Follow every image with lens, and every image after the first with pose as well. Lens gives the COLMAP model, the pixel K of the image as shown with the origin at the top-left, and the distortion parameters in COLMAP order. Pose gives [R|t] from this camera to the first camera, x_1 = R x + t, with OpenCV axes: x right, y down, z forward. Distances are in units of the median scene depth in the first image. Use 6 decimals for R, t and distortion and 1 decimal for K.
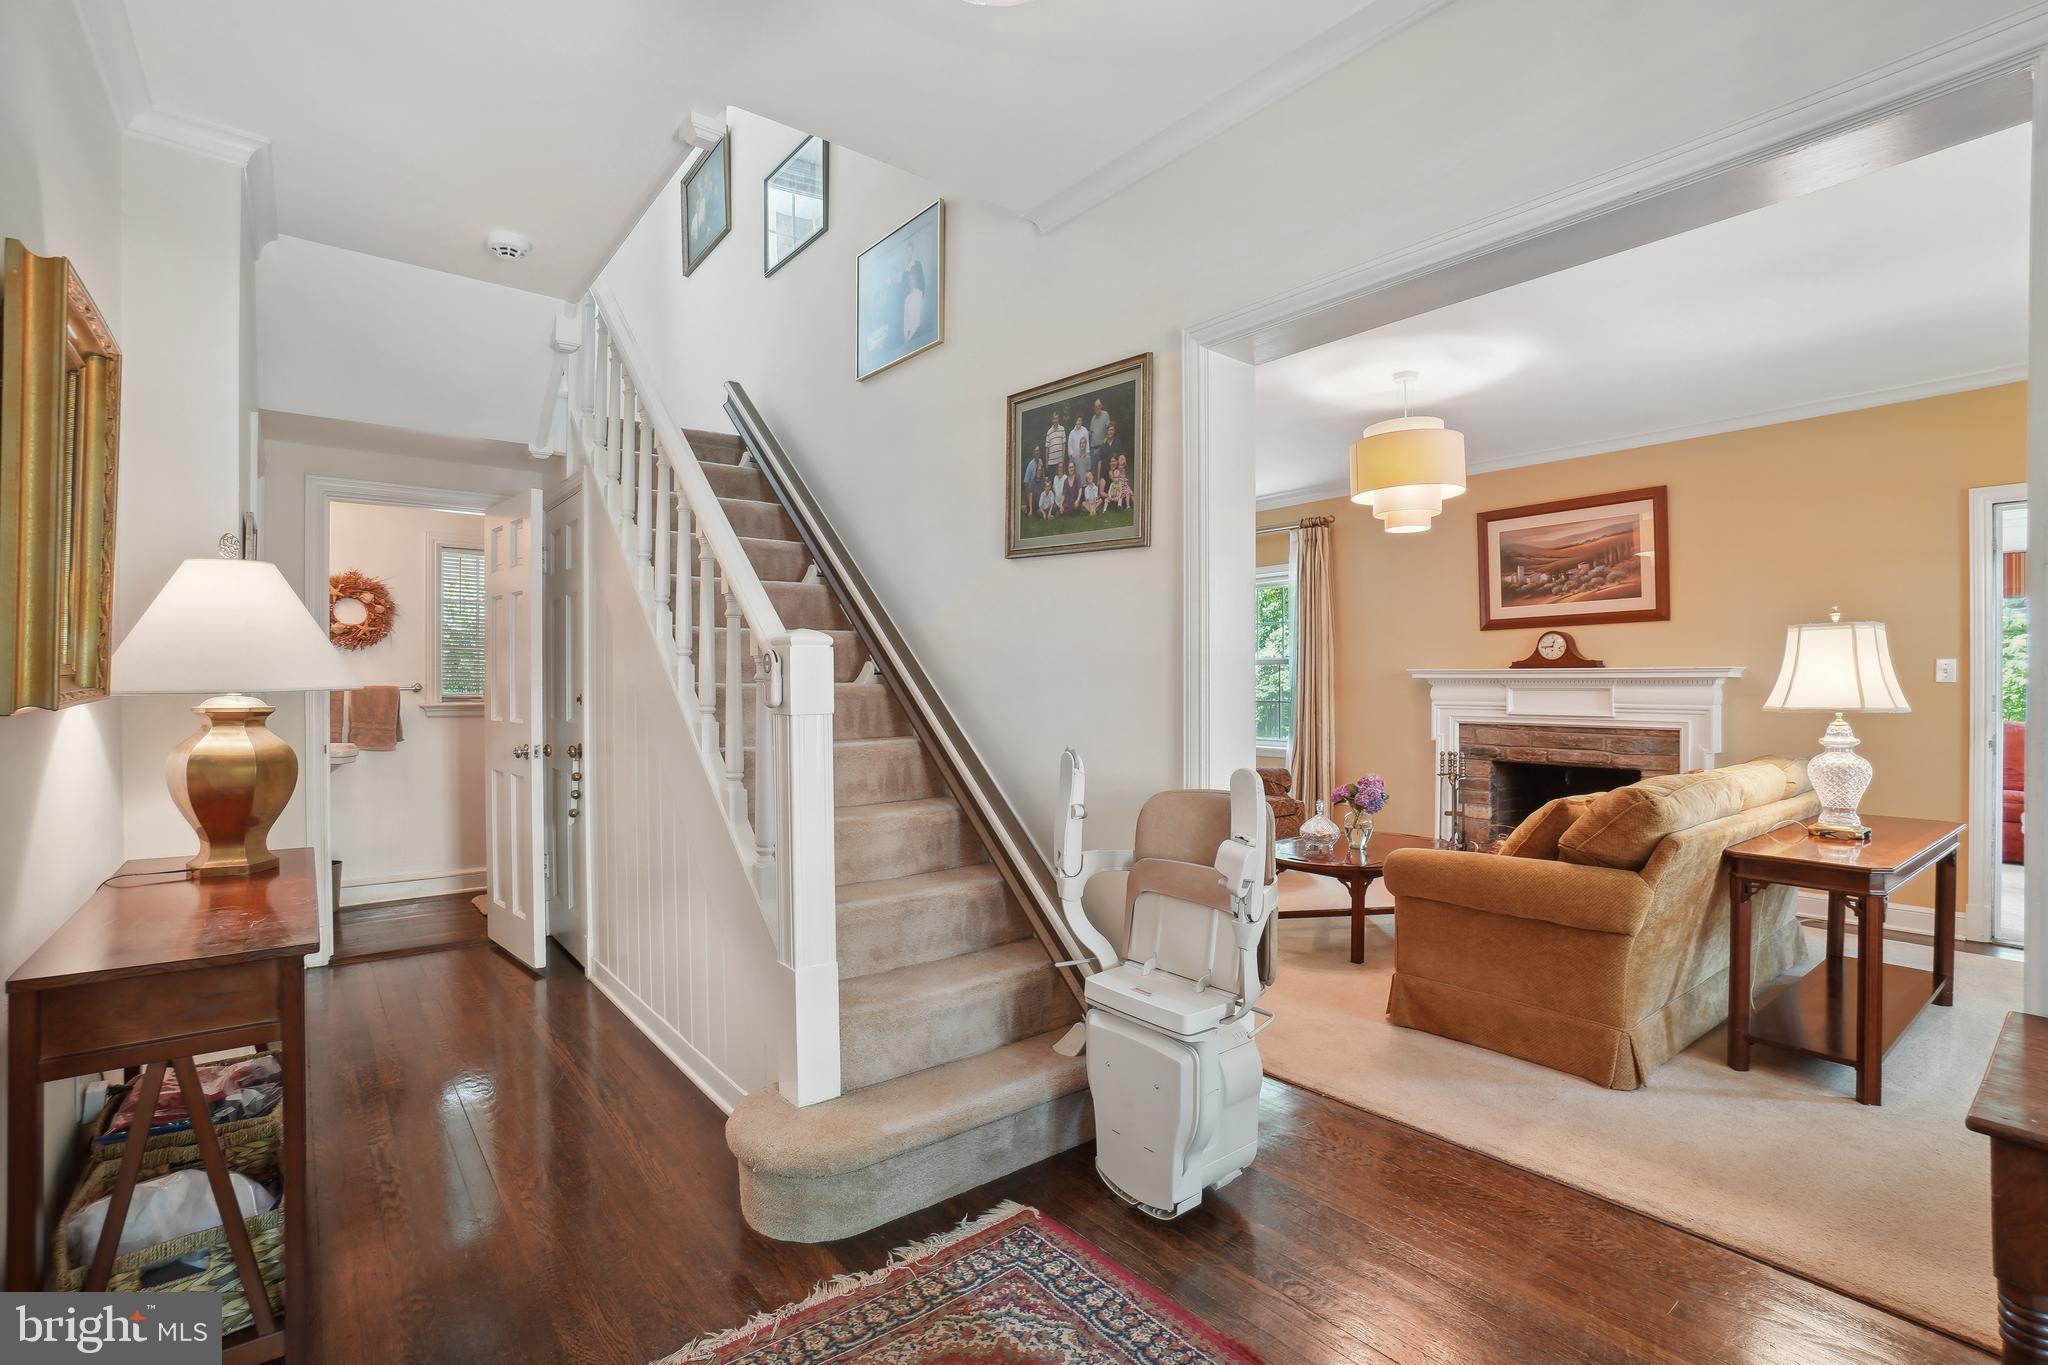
lens RADIAL K [[952.3, 0, 1078.1], [0, 952.3, 688.1], [0, 0, 1]] dist [-0.002264, 0.009386]
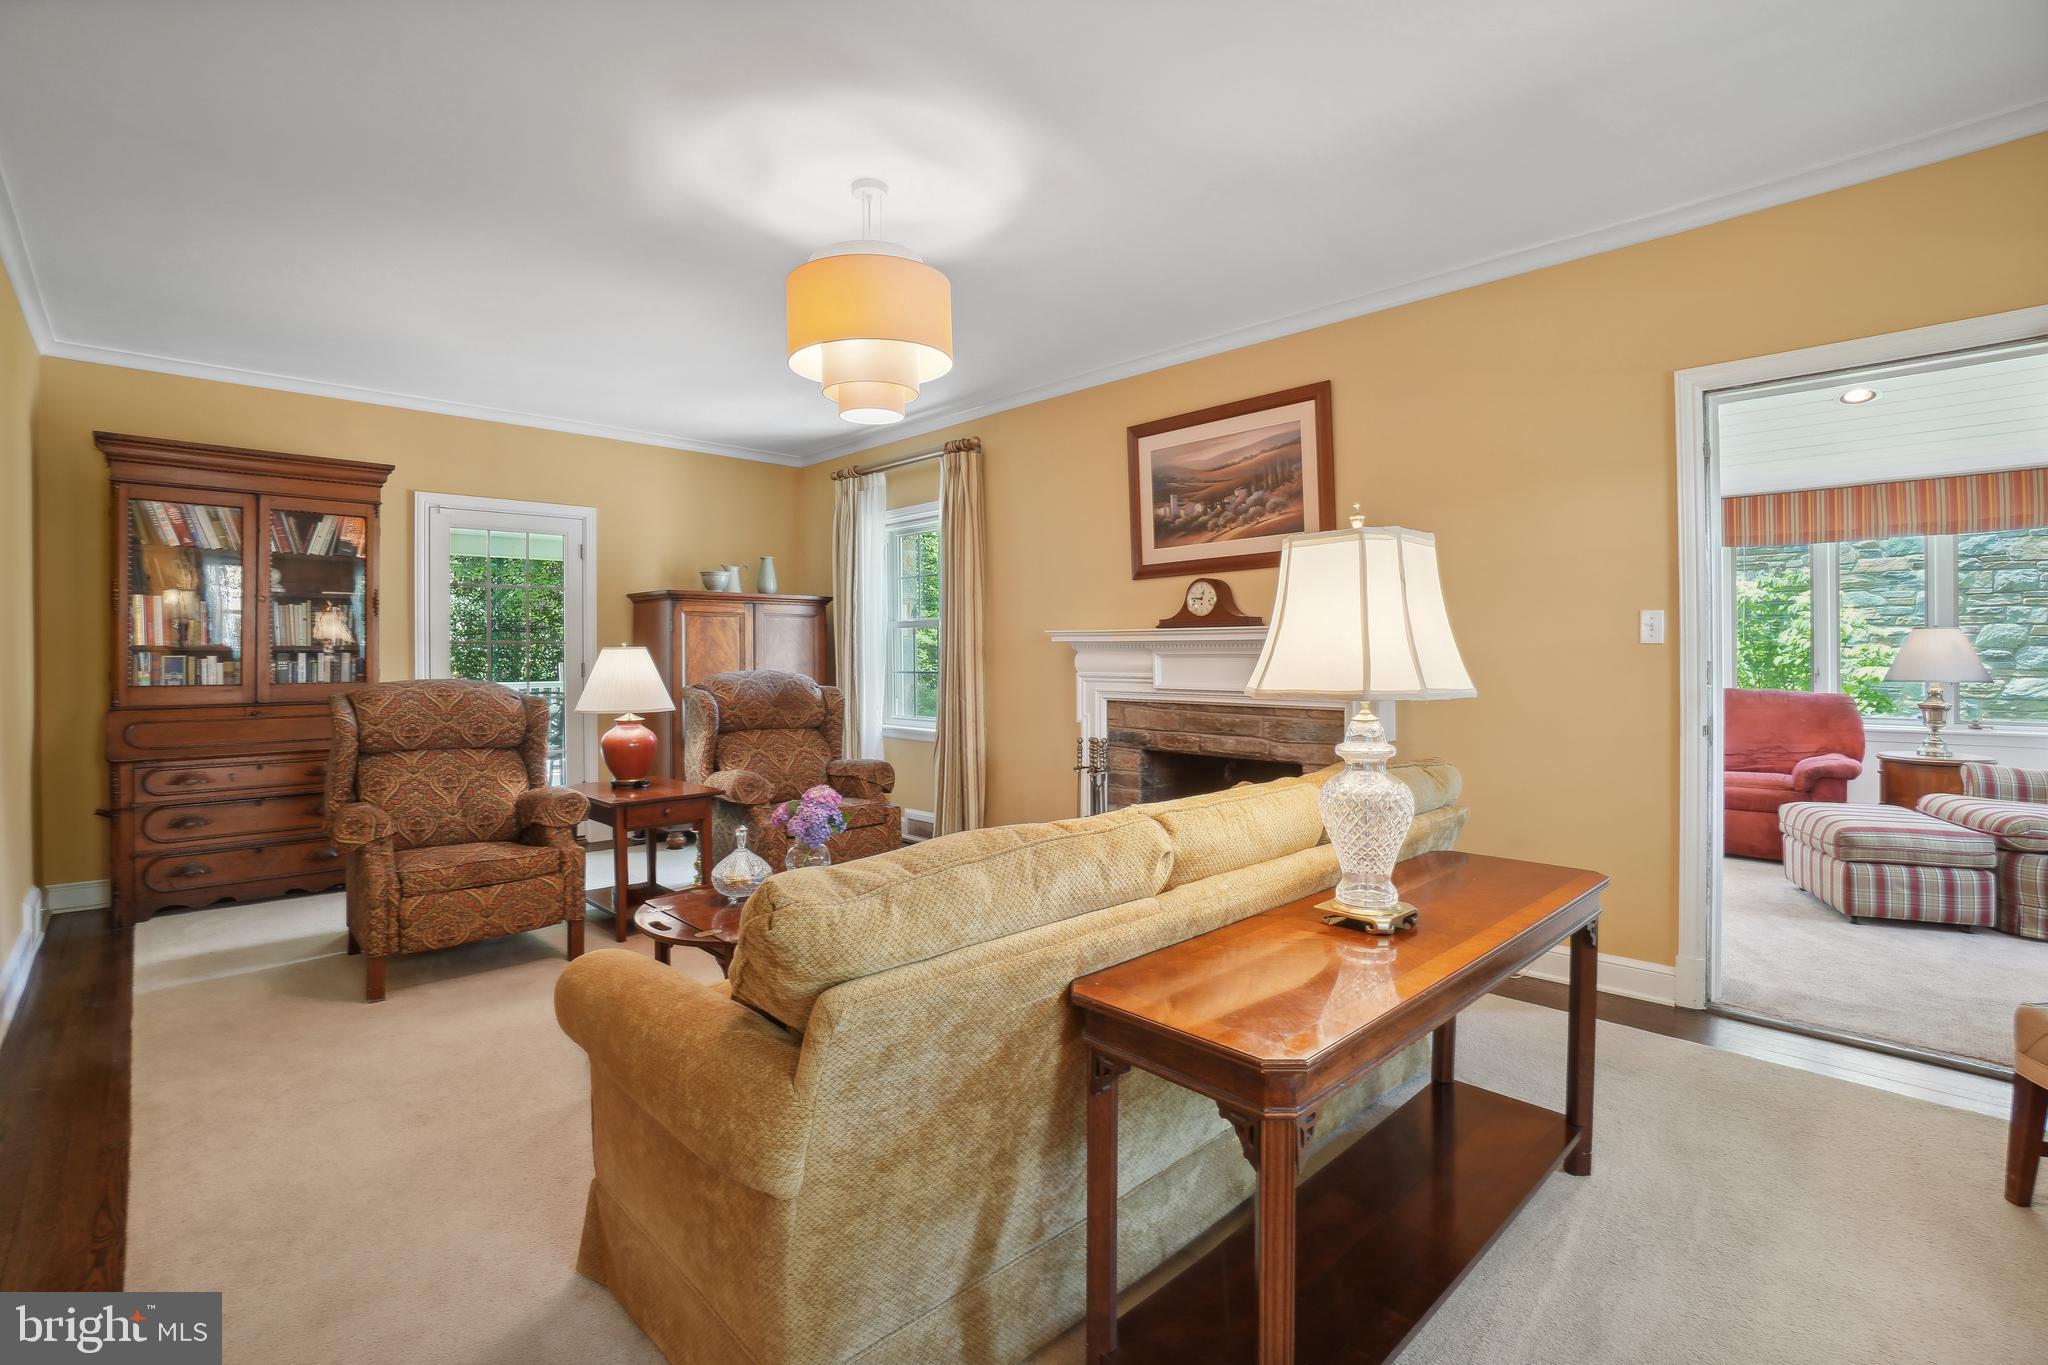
lens RADIAL K [[948.9, 0, 1011.6], [0, 948.9, 663.5], [0, 0, 1]] dist [-0.039104, 0.012225]
pose [[0.999044, -0.007752, 0.043029, 0.318155], [0.007373, 0.999933, 0.008961, -0.000448], [-0.043095, -0.008636, 0.999034, 0.260697]]
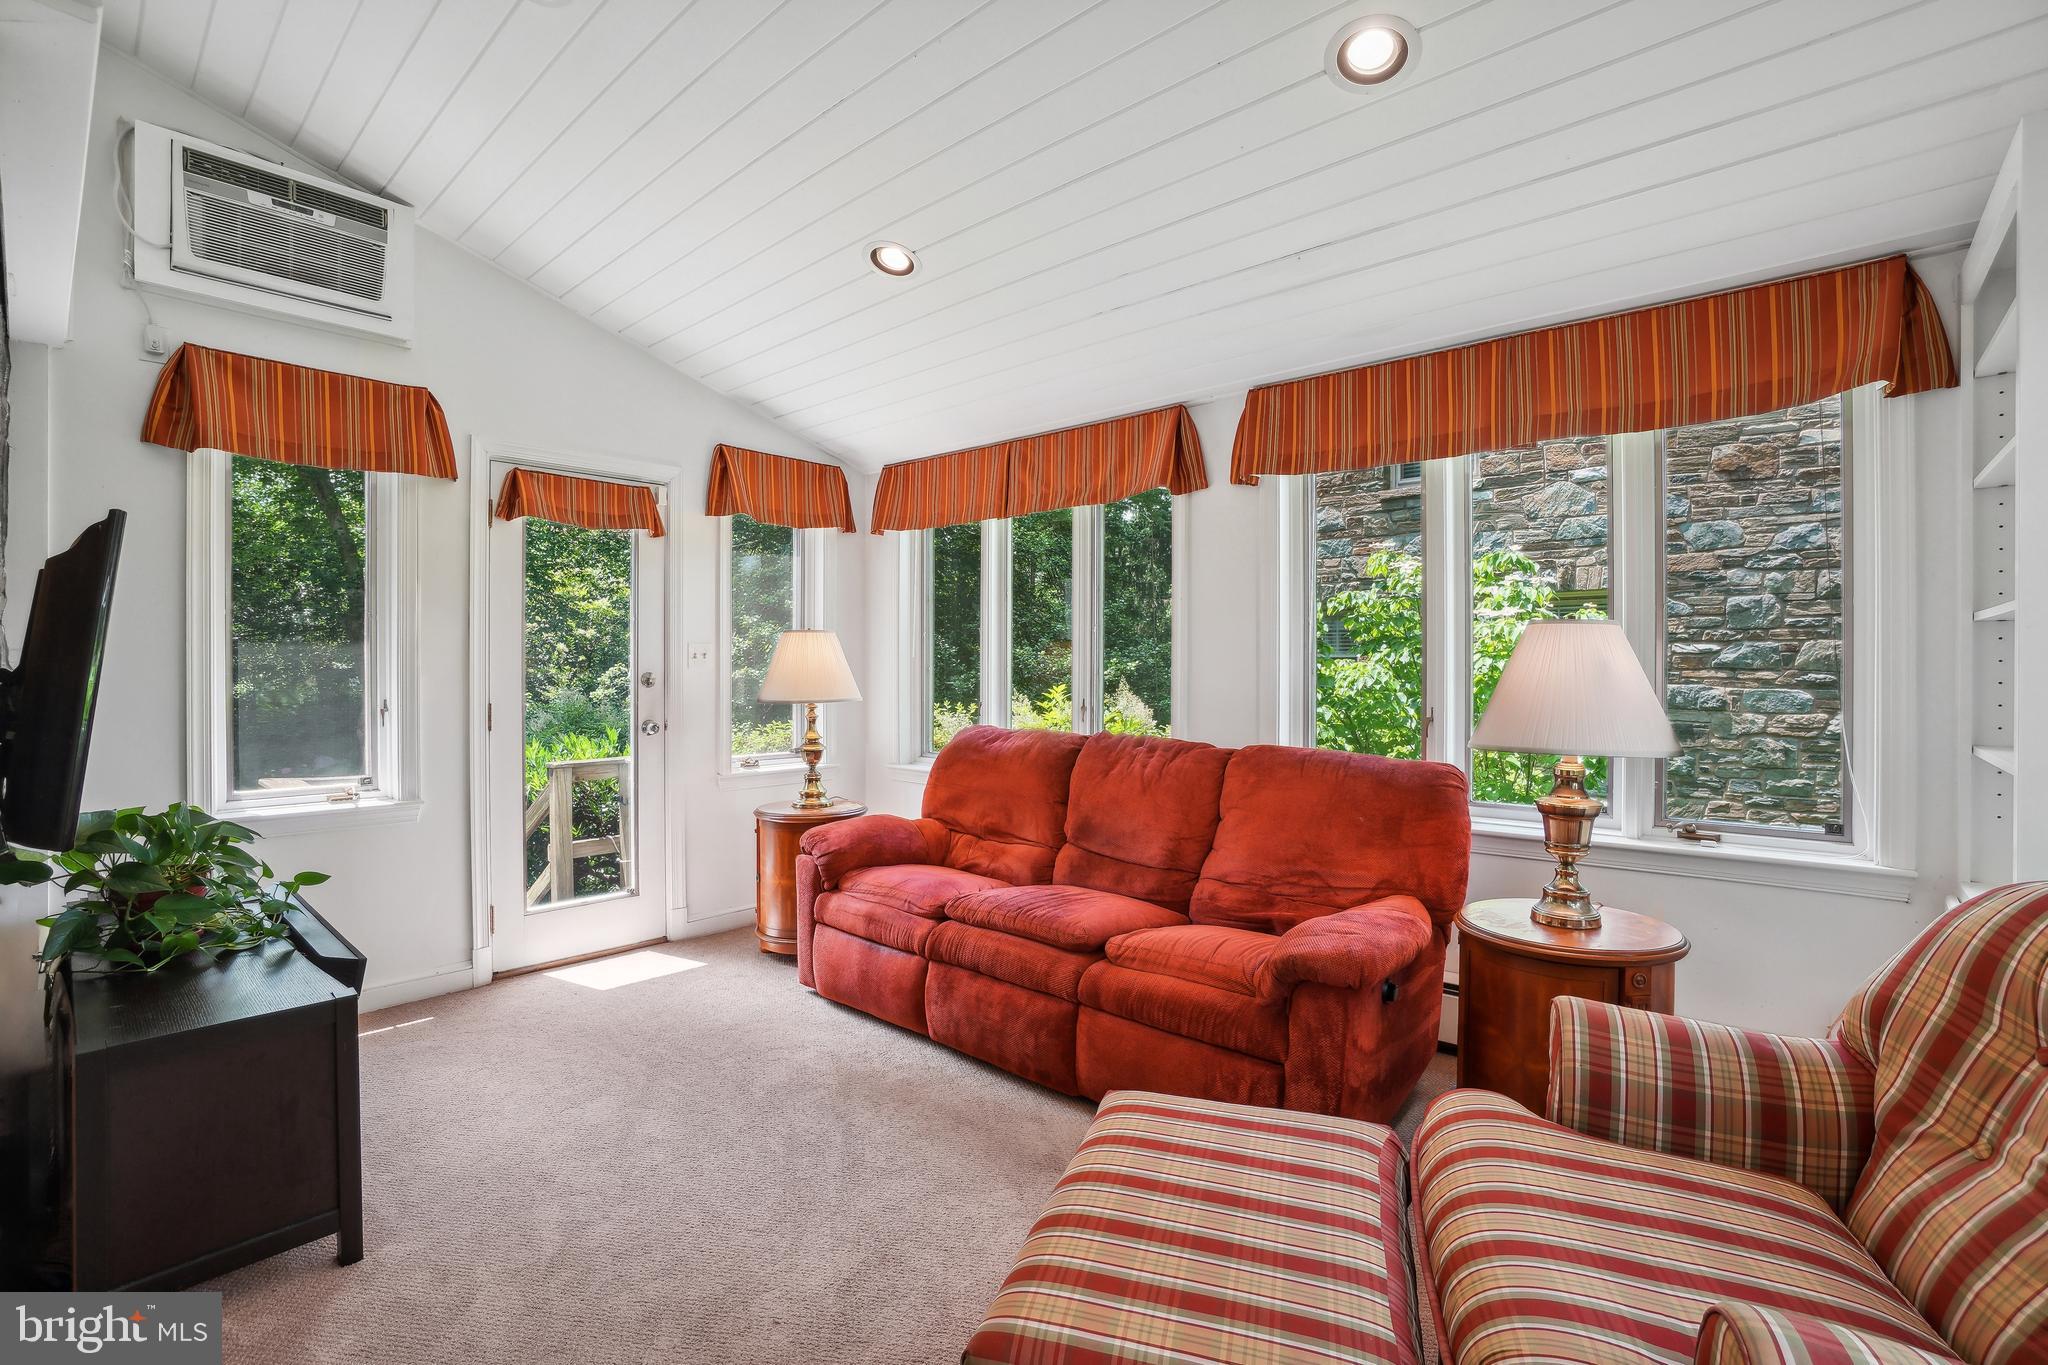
lens RADIAL K [[948.9, 0, 1011.6], [0, 948.9, 663.5], [0, 0, 1]] dist [-0.039104, 0.012225]
pose [[0.993064, 0.002843, 0.117537, 0.531431], [-0.002079, 0.999976, -0.006622, -0.000382], [-0.117553, 0.006332, 0.993046, 0.422268]]
